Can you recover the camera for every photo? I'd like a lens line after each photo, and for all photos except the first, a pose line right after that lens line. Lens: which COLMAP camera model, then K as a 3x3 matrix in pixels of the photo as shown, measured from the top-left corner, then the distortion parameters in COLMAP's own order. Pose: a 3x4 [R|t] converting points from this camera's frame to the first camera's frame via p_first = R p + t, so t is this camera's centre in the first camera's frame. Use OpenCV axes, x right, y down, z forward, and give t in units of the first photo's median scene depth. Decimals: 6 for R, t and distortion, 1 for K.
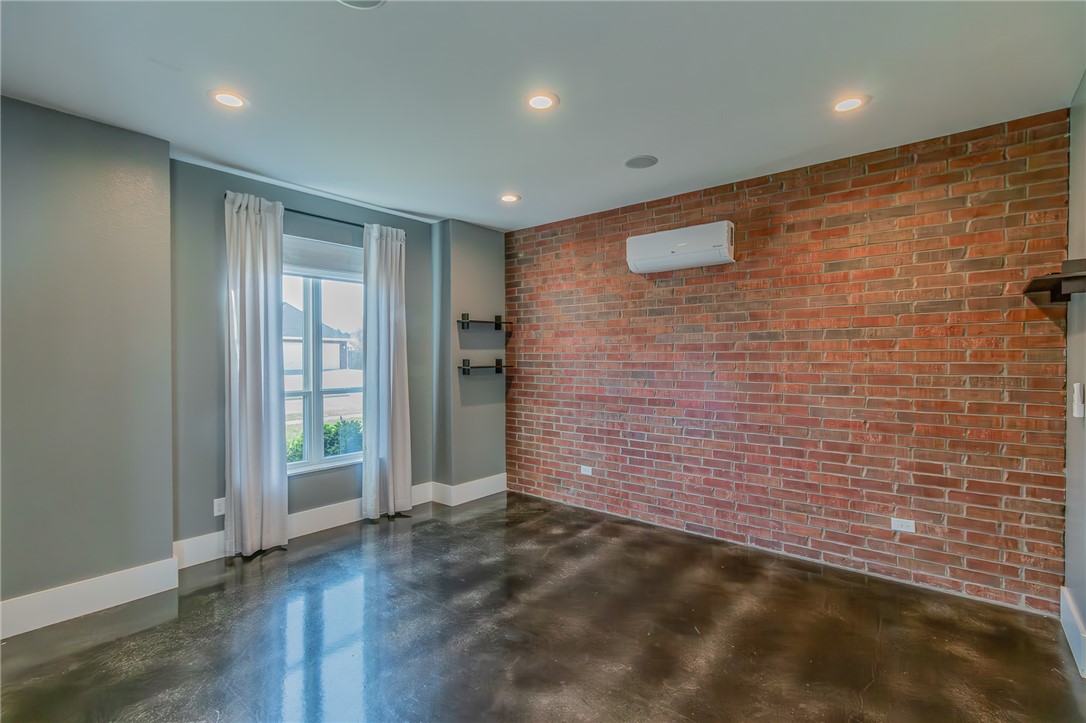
lens RADIAL K [[493.8, 0, 543.0], [0, 493.8, 361.5], [0, 0, 1]] dist [0.000869, 0.000096]
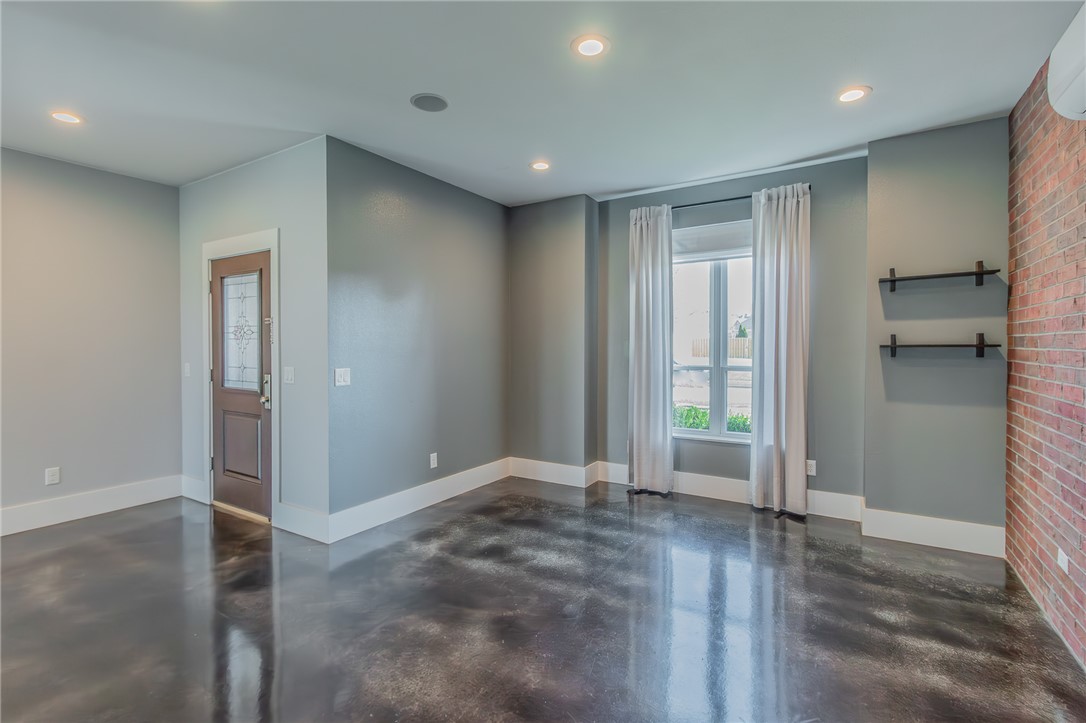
lens RADIAL K [[502.9, 0, 540.7], [0, 502.9, 355.0], [0, 0, 1]] dist [-0.000258, 0.000047]
pose [[0.138878, 0.020791, -0.990091, 0.539474], [-0.004207, 0.999783, 0.020405, 0.012936], [0.990301, 0.001331, 0.138935, 0.463419]]
